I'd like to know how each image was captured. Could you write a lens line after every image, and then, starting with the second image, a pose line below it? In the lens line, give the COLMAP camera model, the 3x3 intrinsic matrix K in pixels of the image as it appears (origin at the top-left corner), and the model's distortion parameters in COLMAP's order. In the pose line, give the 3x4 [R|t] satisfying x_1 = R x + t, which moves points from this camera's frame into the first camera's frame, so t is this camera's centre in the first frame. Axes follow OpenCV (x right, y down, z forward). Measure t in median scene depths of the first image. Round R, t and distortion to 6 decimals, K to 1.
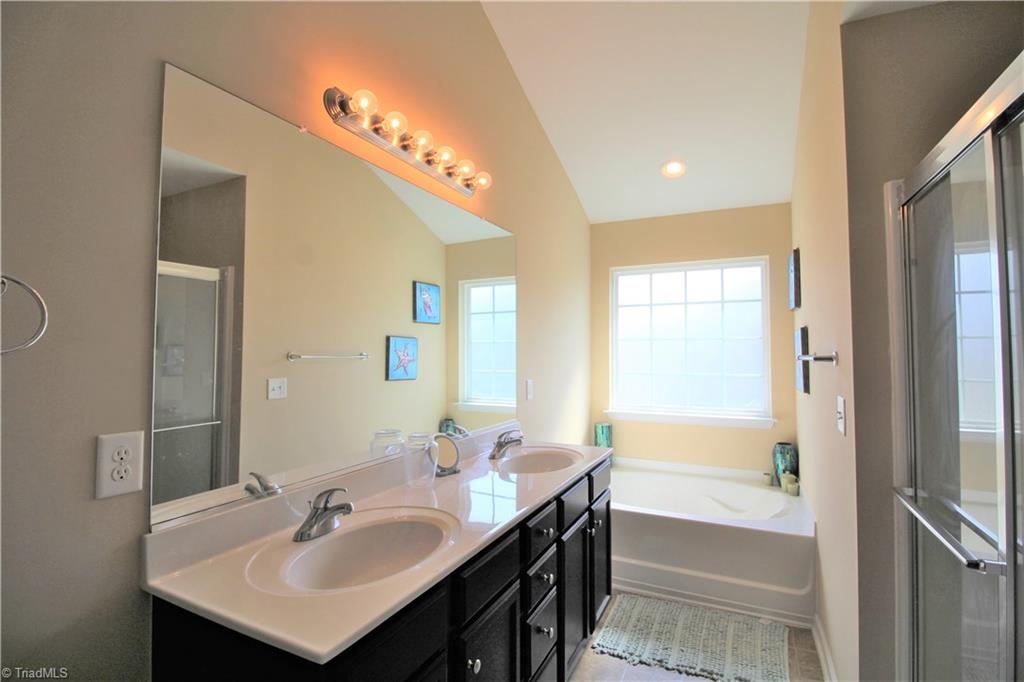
lens RADIAL K [[476.0, 0, 515.8], [0, 476.0, 334.9], [0, 0, 1]] dist [0.000524, -0.011813]
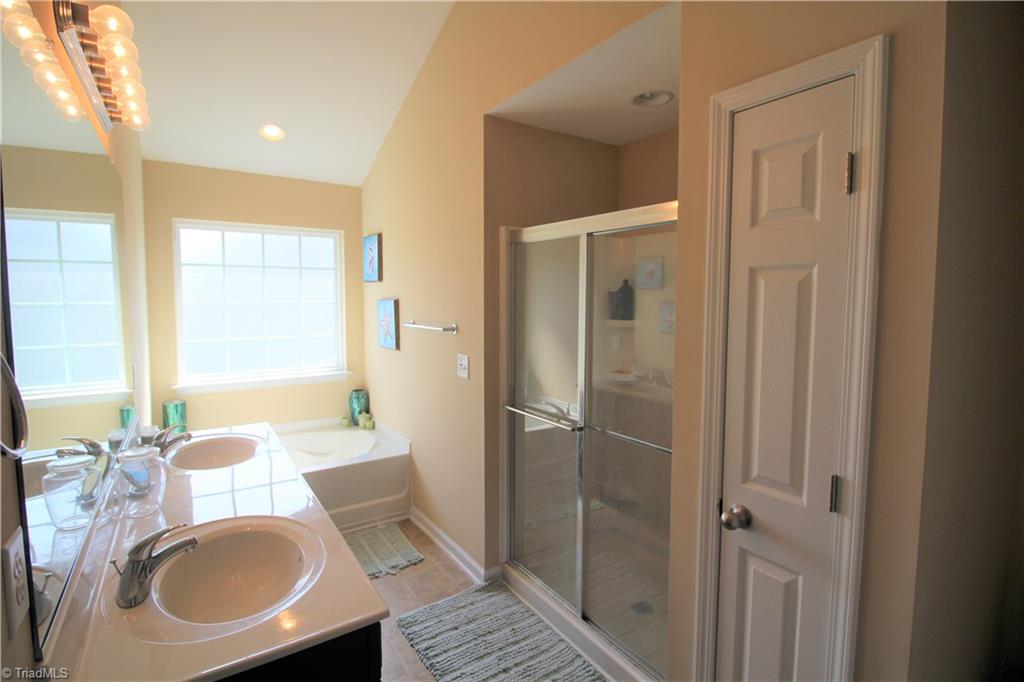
lens RADIAL K [[519.0, 0, 508.6], [0, 519.0, 334.0], [0, 0, 1]] dist [-0.013070, -0.000042]
pose [[0.491780, -0.069443, 0.867946, -0.386652], [-0.034511, 0.994477, 0.099121, -0.059386], [-0.870035, -0.078700, 0.486668, 0.030466]]
